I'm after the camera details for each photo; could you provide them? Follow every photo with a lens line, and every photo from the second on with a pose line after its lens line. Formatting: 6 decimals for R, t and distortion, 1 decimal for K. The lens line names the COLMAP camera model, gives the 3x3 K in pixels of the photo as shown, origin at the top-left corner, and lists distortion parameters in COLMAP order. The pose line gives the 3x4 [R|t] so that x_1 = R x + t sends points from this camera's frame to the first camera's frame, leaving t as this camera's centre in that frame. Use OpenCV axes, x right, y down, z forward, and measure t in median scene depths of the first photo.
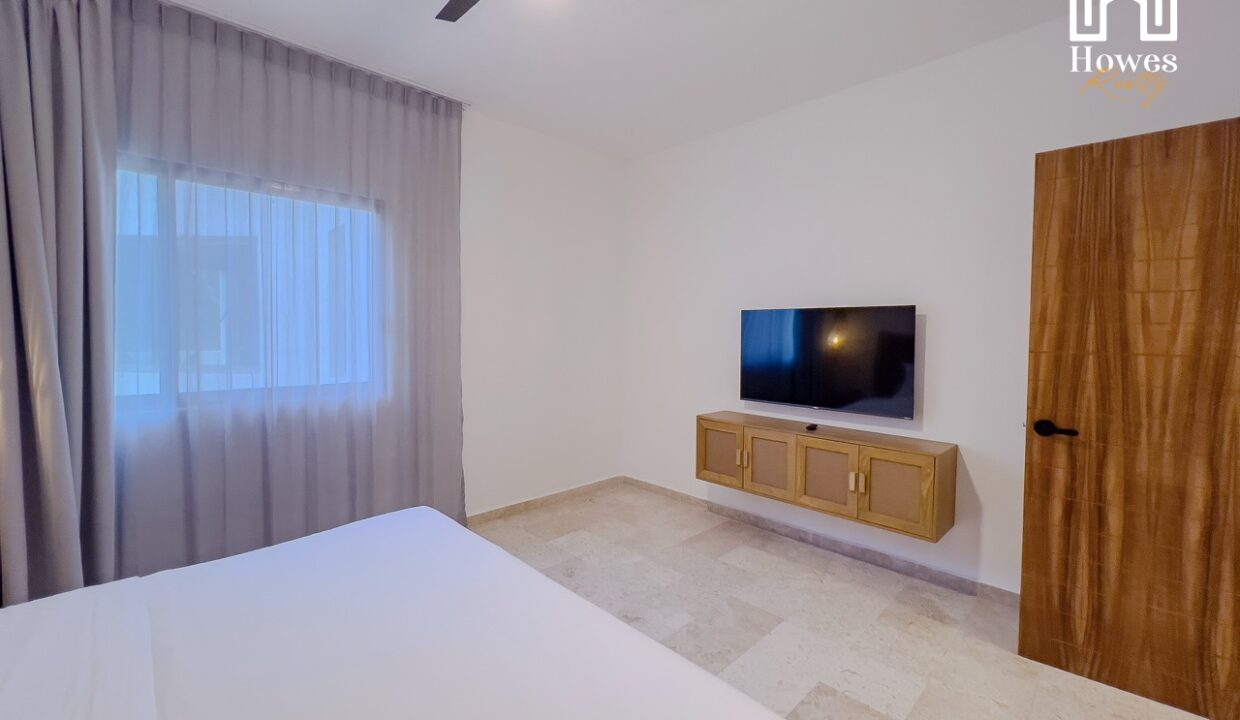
lens RADIAL K [[500.3, 0, 619.3], [0, 500.3, 349.8], [0, 0, 1]] dist [-0.001373, 0.000635]
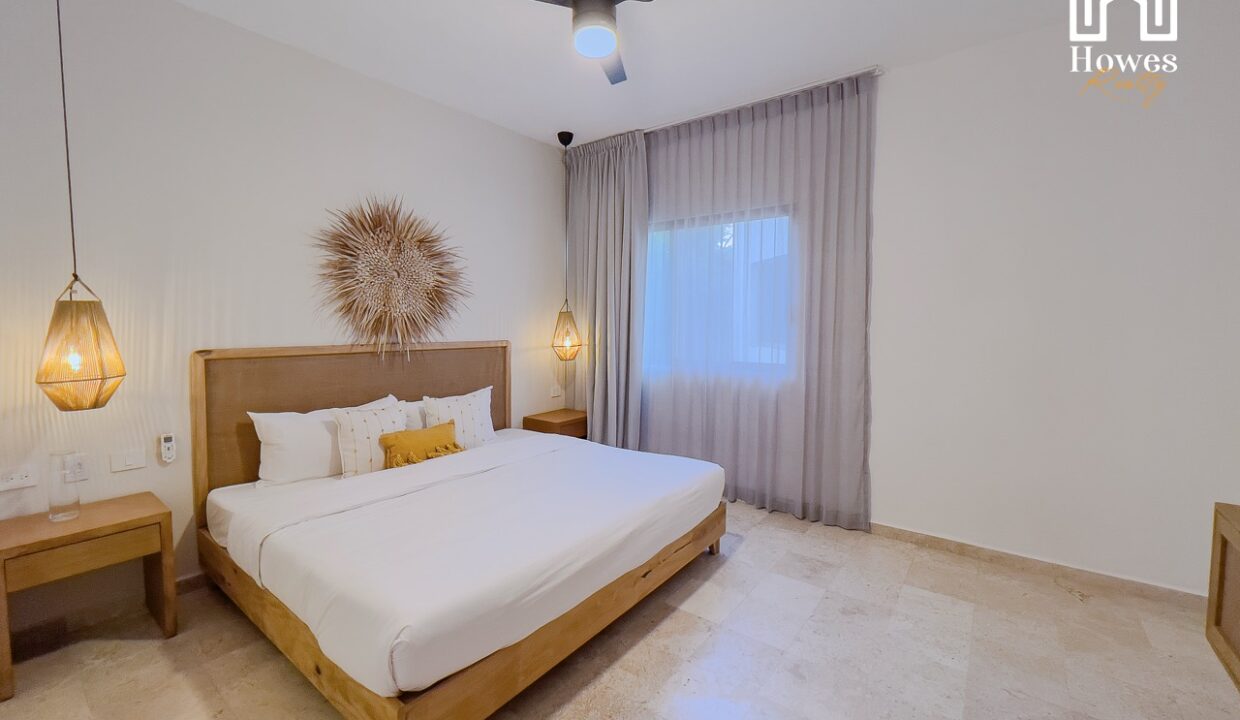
lens RADIAL K [[500.3, 0, 623.1], [0, 500.3, 363.3], [0, 0, 1]] dist [-0.001373, 0.000635]
pose [[0.157443, 0.085719, -0.983801, 0.595731], [-0.031420, 0.996156, 0.081767, -0.026764], [0.987028, 0.018037, 0.159531, 0.449754]]
